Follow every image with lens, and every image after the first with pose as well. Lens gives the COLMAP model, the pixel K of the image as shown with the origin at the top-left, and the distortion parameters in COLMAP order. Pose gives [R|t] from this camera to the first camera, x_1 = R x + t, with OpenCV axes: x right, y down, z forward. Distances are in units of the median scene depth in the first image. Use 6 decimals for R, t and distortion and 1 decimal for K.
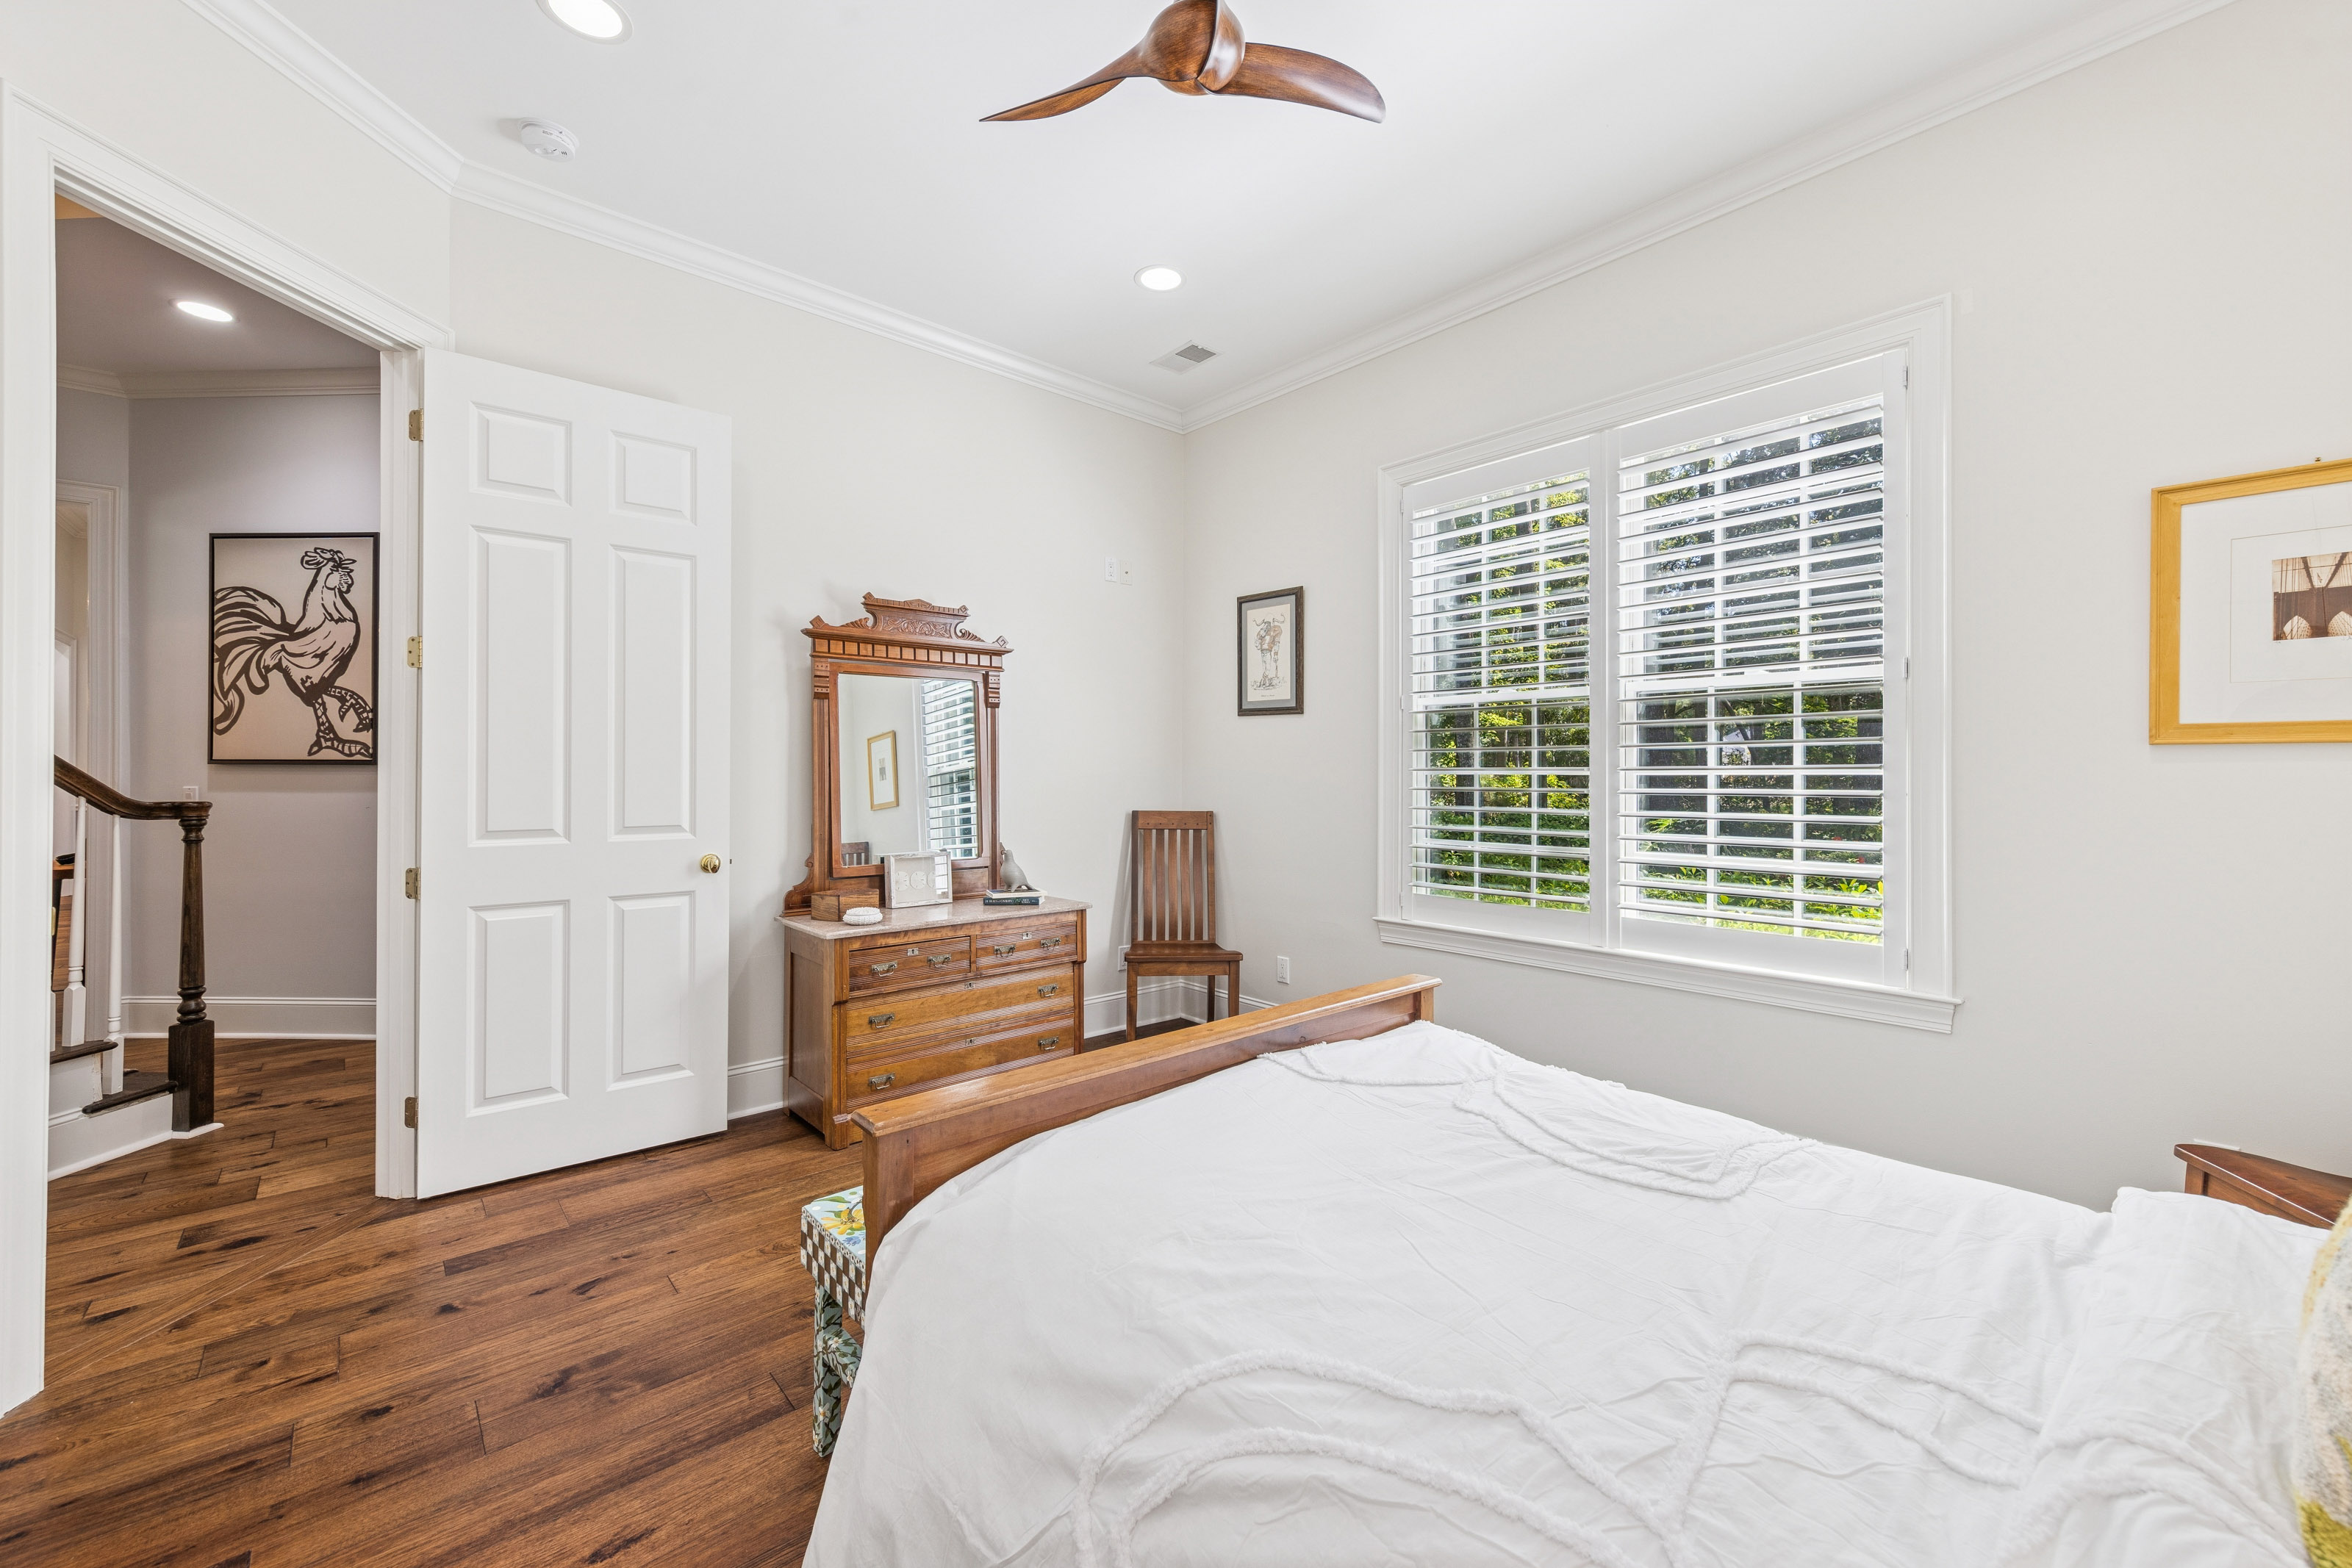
lens RADIAL K [[933.8, 0, 1175.5], [0, 933.8, 771.9], [0, 0, 1]] dist [0.001582, 0.000122]
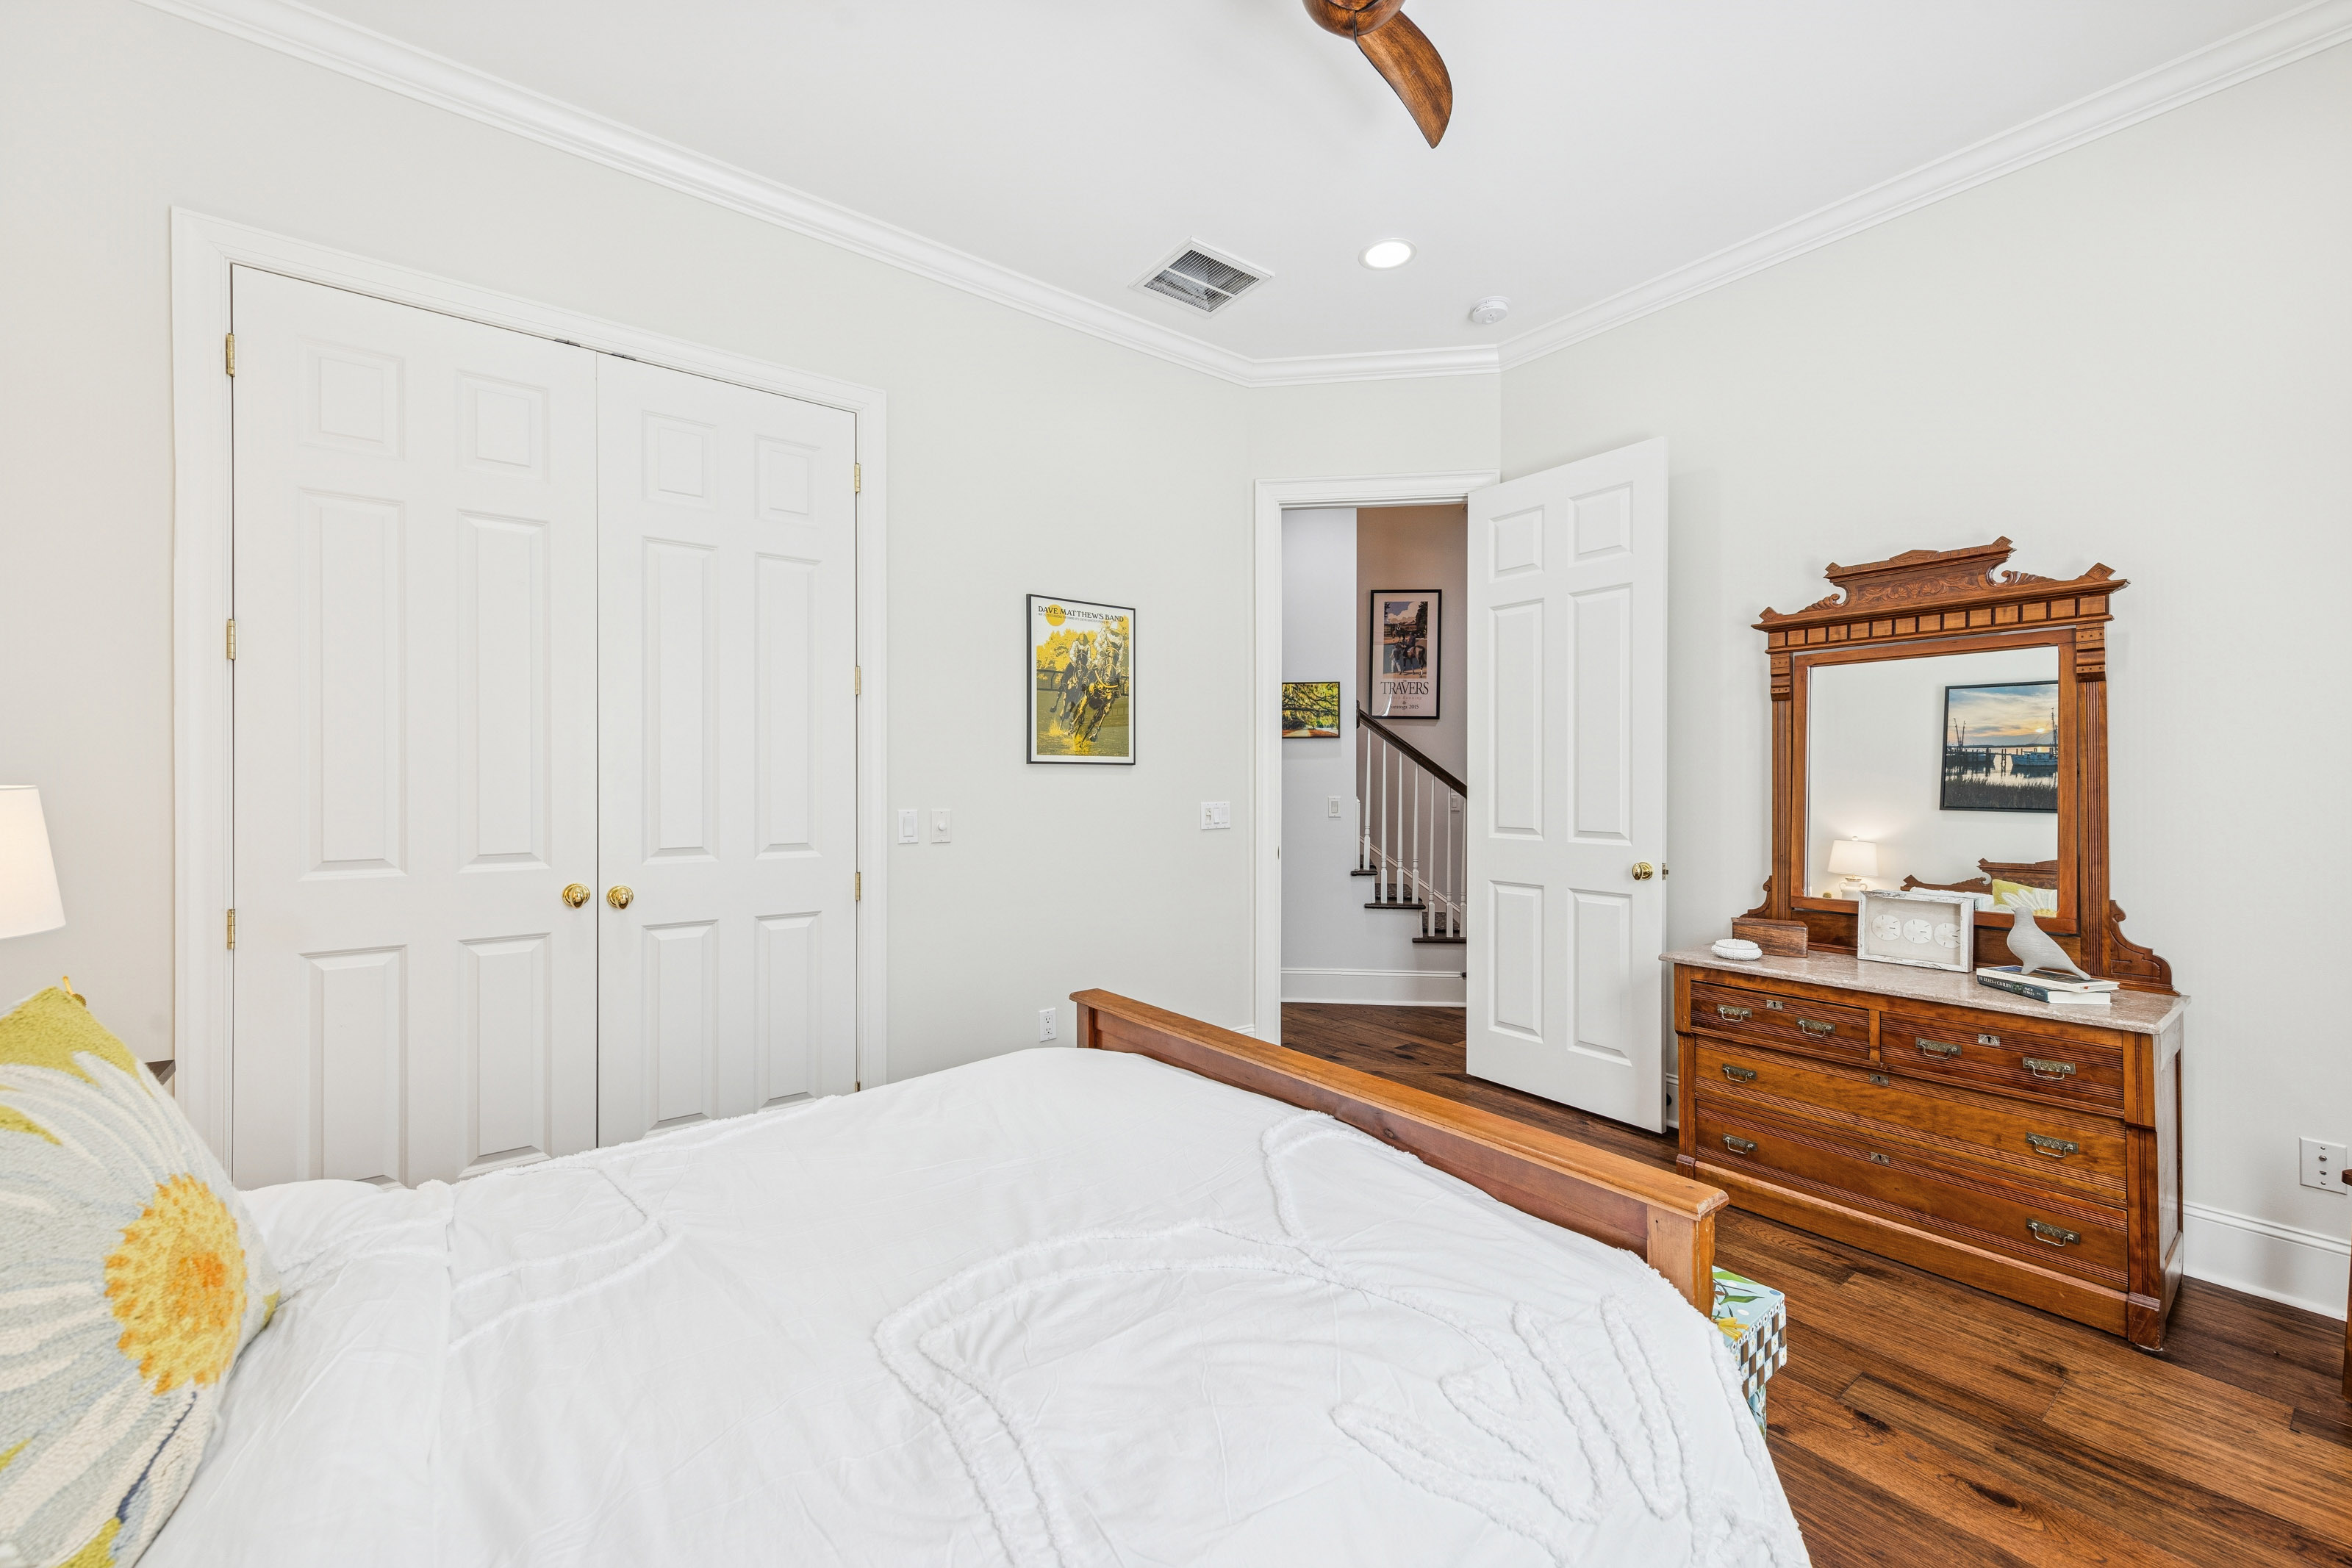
lens RADIAL K [[916.9, 0, 1183.4], [0, 916.9, 781.5], [0, 0, 1]] dist [0.000763, -0.000017]
pose [[-0.056211, 0.001523, -0.998418, 0.609699], [0.002239, 0.999997, 0.001399, -0.005603], [0.998416, -0.002156, -0.056214, 0.589359]]
